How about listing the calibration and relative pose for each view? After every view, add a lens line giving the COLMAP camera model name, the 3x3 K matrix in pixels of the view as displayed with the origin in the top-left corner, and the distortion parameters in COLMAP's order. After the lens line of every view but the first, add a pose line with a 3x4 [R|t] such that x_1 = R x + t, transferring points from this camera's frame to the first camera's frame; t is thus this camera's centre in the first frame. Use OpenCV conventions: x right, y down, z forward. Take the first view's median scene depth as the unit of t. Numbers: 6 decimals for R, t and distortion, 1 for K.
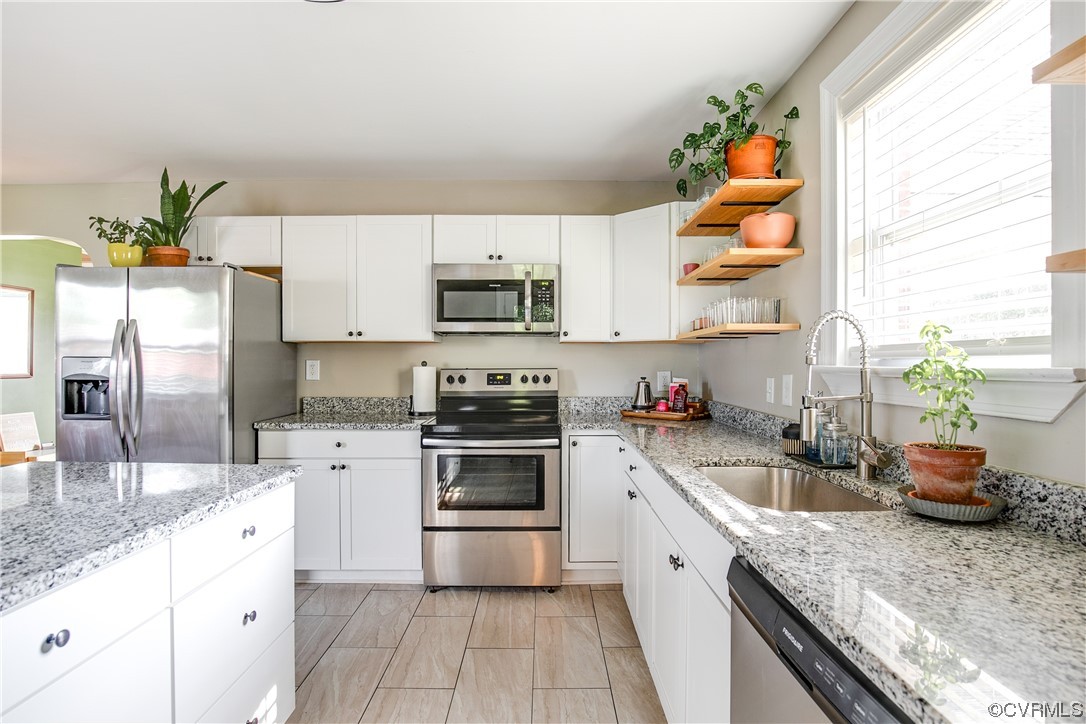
lens RADIAL K [[518.9, 0, 546.8], [0, 518.9, 360.8], [0, 0, 1]] dist [-0.030373, 0.001354]
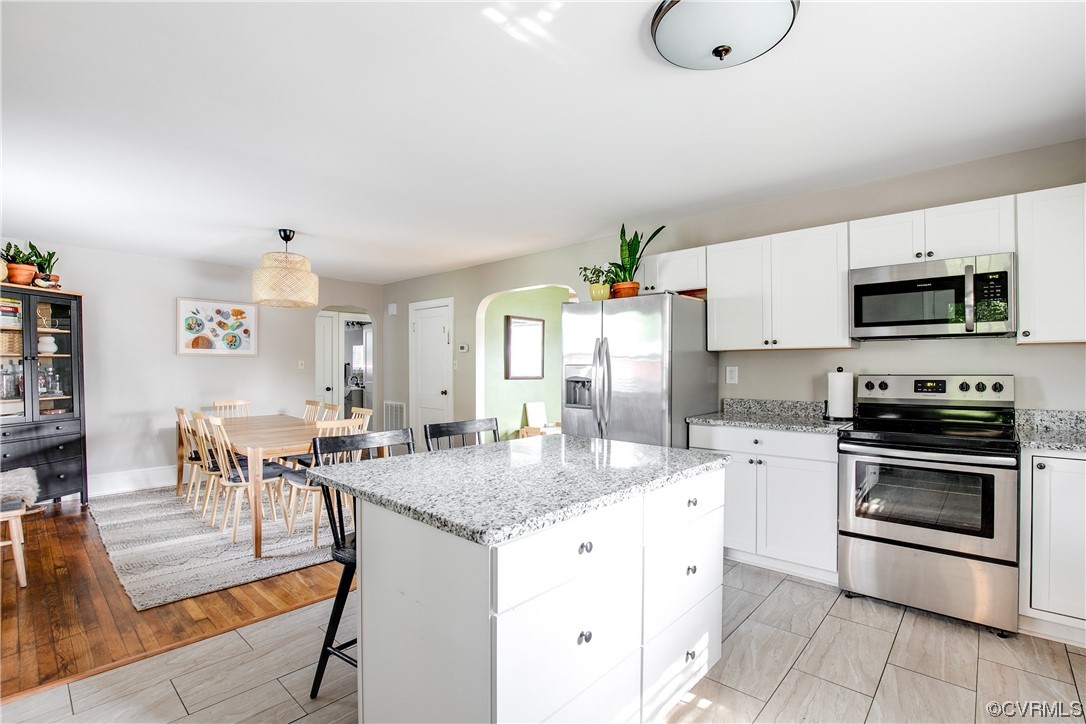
lens RADIAL K [[502.3, 0, 547.1], [0, 502.3, 366.5], [0, 0, 1]] dist [-0.039711, 0.007645]
pose [[0.744836, -0.004044, -0.667235, -0.017891], [0.002676, 0.999992, -0.003073, 0.001237], [0.667242, 0.000503, 0.744841, -0.110681]]
